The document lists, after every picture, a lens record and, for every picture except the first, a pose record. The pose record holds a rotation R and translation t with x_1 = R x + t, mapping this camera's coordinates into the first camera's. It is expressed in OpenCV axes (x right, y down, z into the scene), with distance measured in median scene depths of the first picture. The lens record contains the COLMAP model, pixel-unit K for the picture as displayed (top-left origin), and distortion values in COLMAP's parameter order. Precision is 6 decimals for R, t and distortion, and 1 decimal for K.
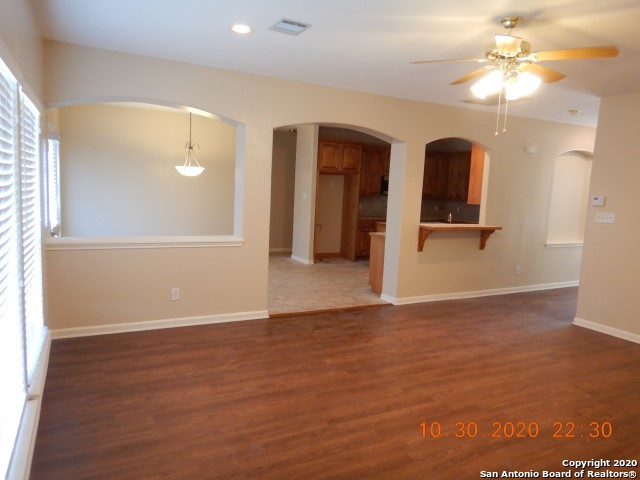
lens RADIAL K [[454.7, 0, 320.0], [0, 454.7, 240.0], [0, 0, 1]] dist [0.005322, -0.002661]
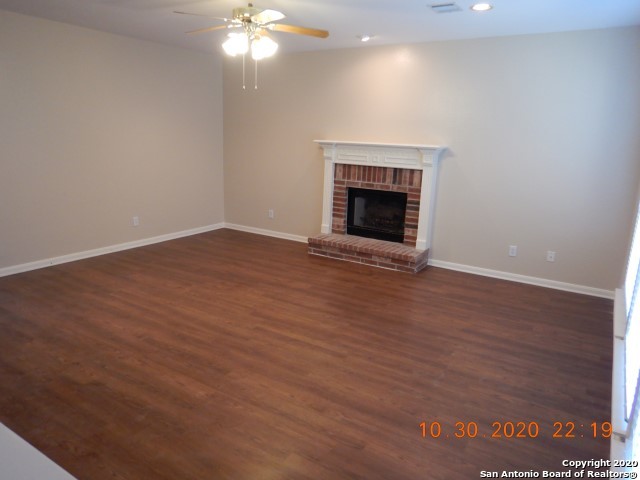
lens RADIAL K [[454.7, 0, 320.0], [0, 454.7, 240.0], [0, 0, 1]] dist [0.005322, -0.002661]
pose [[-0.497074, -0.255870, 0.829124, -0.720604], [0.050819, 0.945309, 0.322192, -0.214052], [-0.866218, 0.202289, -0.456886, 1.340170]]
